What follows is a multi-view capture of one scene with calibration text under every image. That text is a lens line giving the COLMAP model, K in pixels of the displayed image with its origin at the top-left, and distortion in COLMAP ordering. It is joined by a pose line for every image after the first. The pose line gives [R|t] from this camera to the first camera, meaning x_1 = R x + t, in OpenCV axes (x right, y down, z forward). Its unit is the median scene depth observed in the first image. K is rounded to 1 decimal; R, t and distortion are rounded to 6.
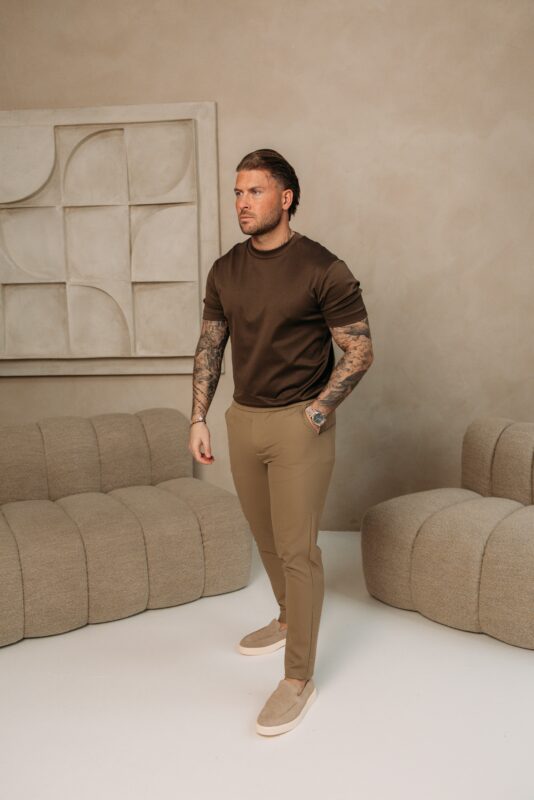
lens RADIAL K [[710.7, 0, 264.0], [0, 710.7, 402.2], [0, 0, 1]] dist [-0.002516, -0.015519]
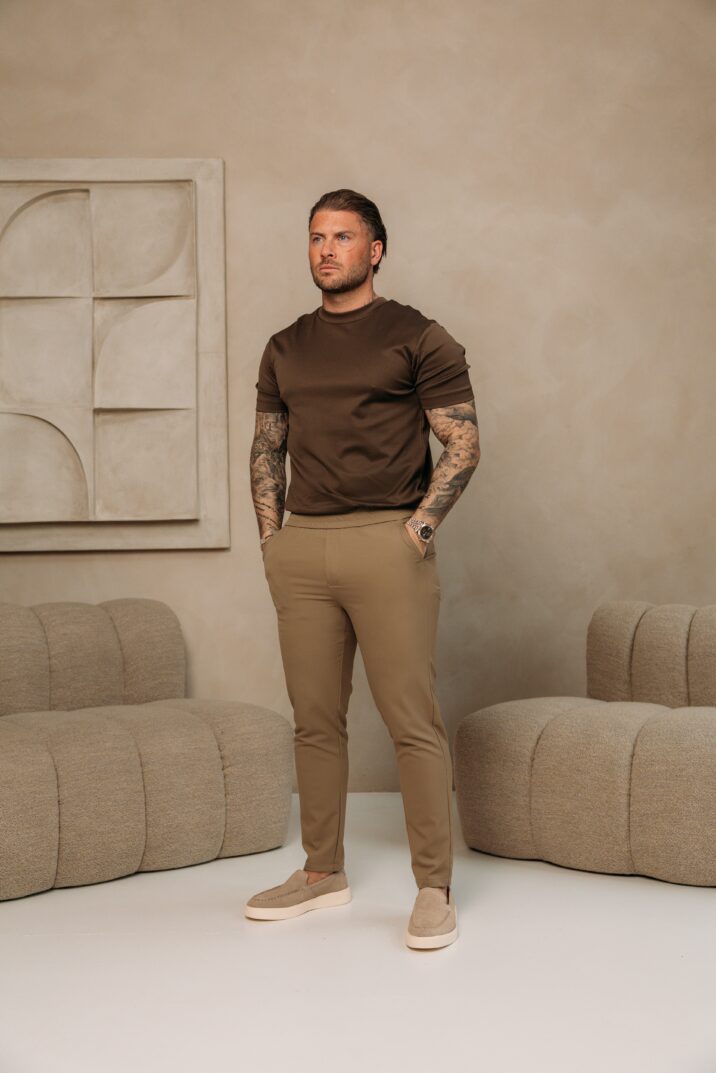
lens RADIAL K [[1261.5, 0, 362.3], [0, 1261.5, 533.2], [0, 0, 1]] dist [-0.008096, 0.000000]
pose [[0.990338, 0.006715, 0.138510, -0.102888], [0.015442, 0.987275, -0.158272, 0.141500], [-0.137810, 0.158882, 0.977632, -0.178631]]
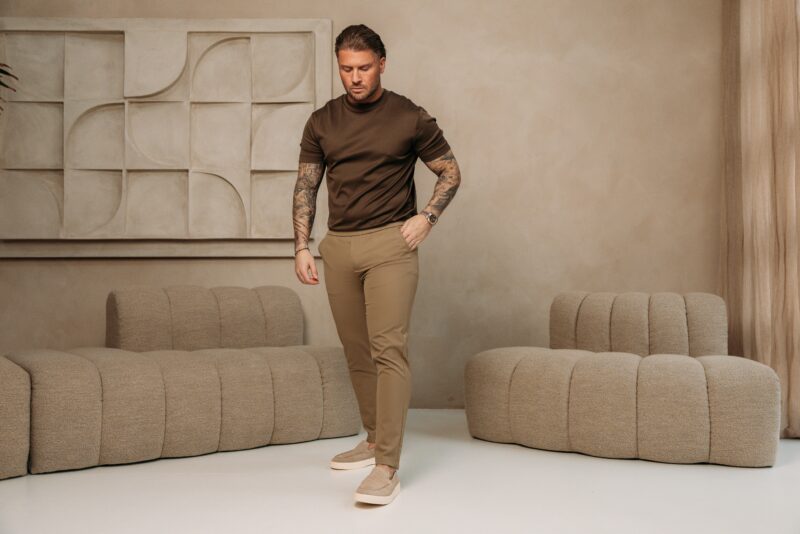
lens RADIAL K [[801.6, 0, 407.2], [0, 801.6, 267.9], [0, 0, 1]] dist [-0.009324, 0.000000]
pose [[0.994393, 0.020222, 0.103797, -0.073876], [-0.002494, 0.985757, -0.168156, 0.192116], [-0.105719, 0.166954, 0.980281, -0.218192]]
